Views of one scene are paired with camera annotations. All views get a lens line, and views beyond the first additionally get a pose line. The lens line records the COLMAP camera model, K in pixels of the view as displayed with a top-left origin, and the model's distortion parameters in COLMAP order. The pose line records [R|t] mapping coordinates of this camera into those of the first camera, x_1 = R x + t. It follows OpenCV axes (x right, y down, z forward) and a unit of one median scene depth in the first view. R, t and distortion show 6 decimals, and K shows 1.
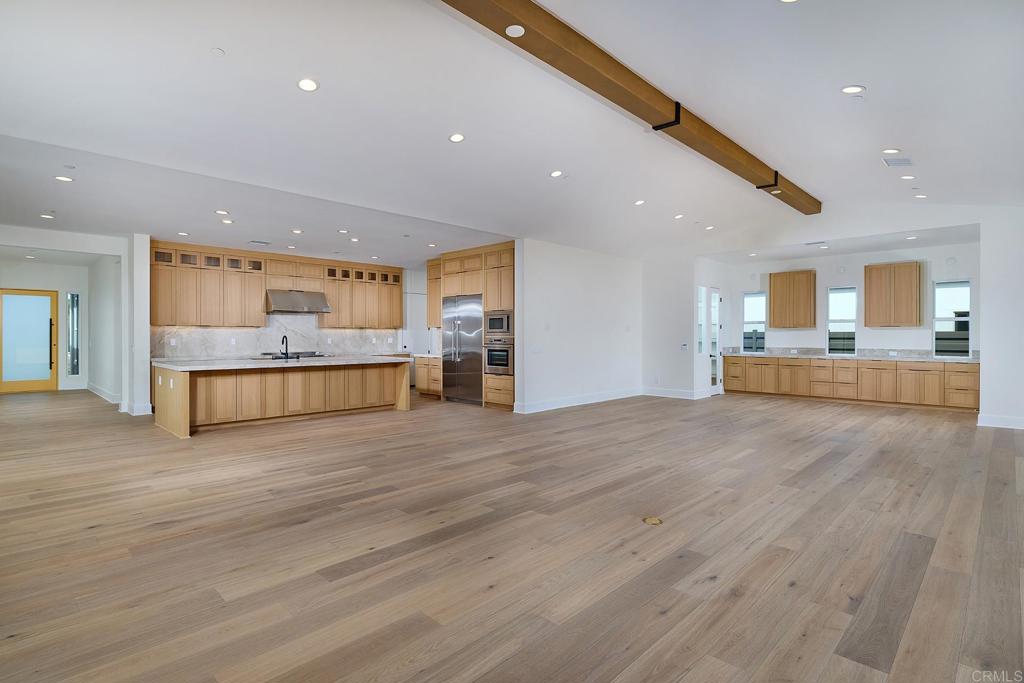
lens RADIAL K [[515.4, 0, 509.1], [0, 515.4, 335.3], [0, 0, 1]] dist [0.004516, 0.000643]
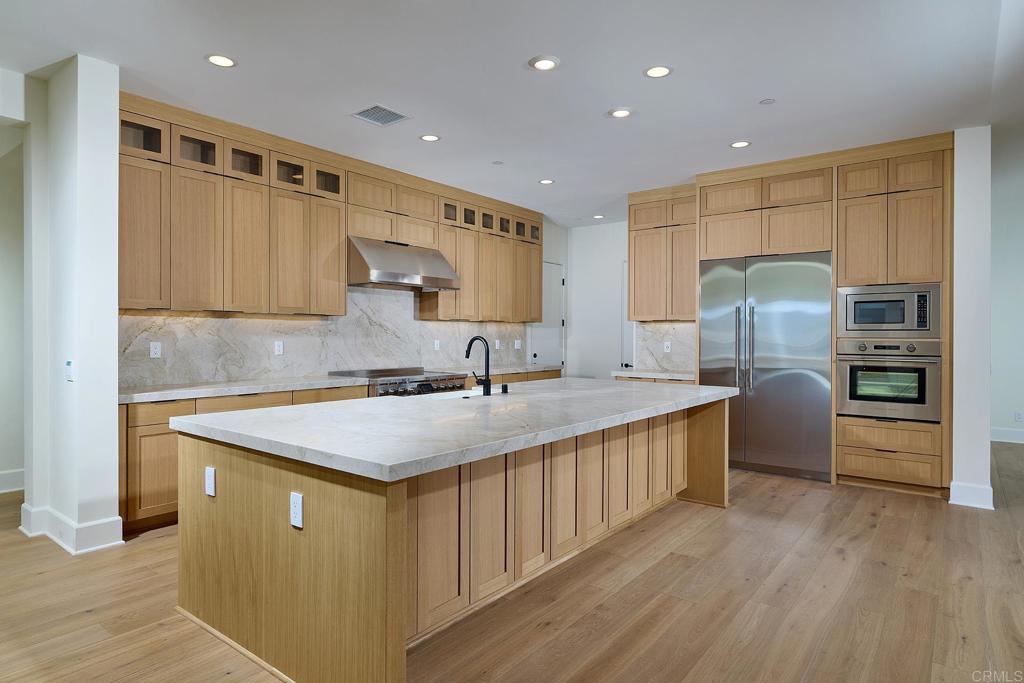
lens RADIAL K [[587.8, 0, 506.2], [0, 587.8, 340.0], [0, 0, 1]] dist [-0.002801, 0.002014]
pose [[0.992719, 0.002742, 0.120422, -0.407777], [-0.003915, 0.999947, 0.009510, -0.000681], [-0.120389, -0.009912, 0.992677, 0.473253]]
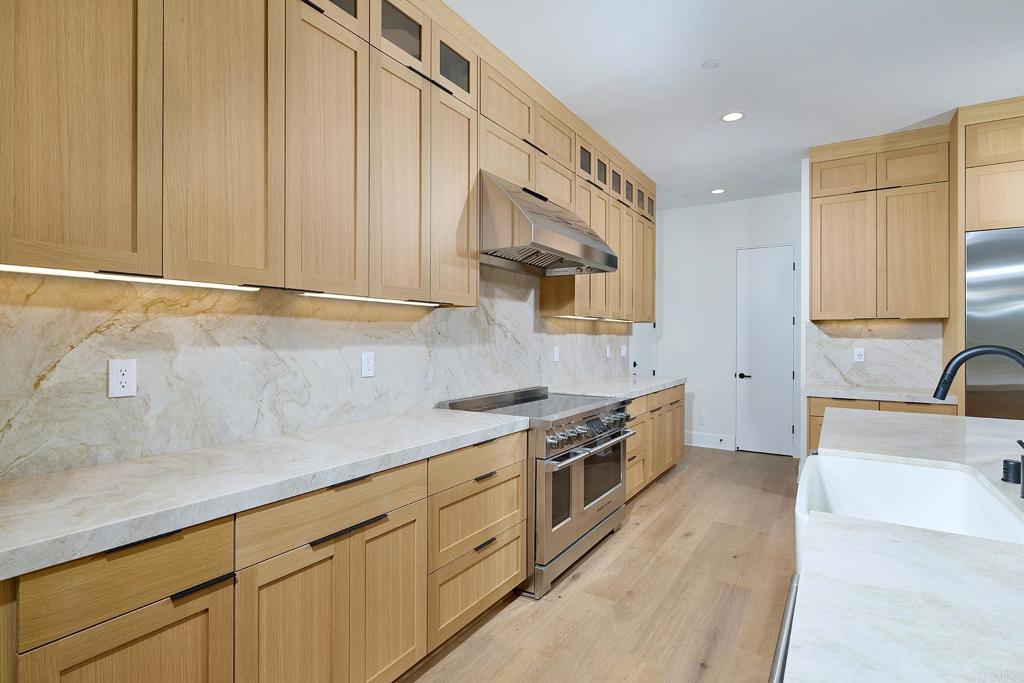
lens RADIAL K [[515.4, 0, 507.8], [0, 515.4, 337.3], [0, 0, 1]] dist [0.004516, 0.000643]
pose [[0.977470, 0.003016, 0.211051, -0.533758], [-0.003219, 0.999995, 0.000616, -0.001390], [-0.211048, -0.001281, 0.977475, 0.761930]]
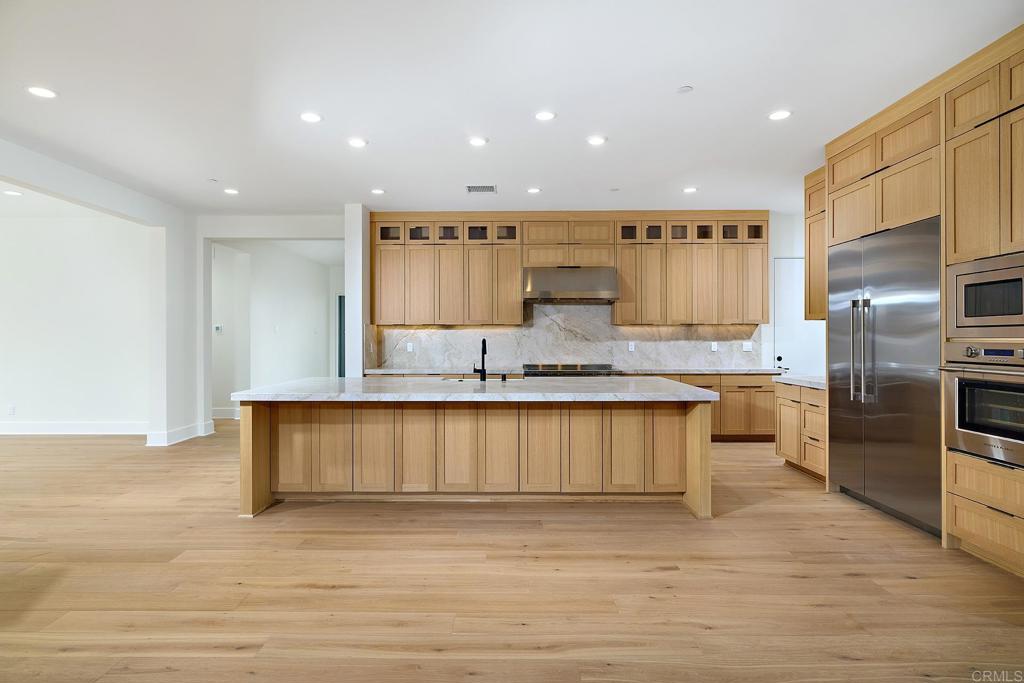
lens RADIAL K [[540.1, 0, 501.4], [0, 540.1, 338.2], [0, 0, 1]] dist [-0.006445, 0.000620]
pose [[0.695795, -0.002649, -0.718236, 0.001578], [0.003822, 0.999993, 0.000014, 0.000132], [0.718231, -0.002755, 0.695800, 0.524767]]
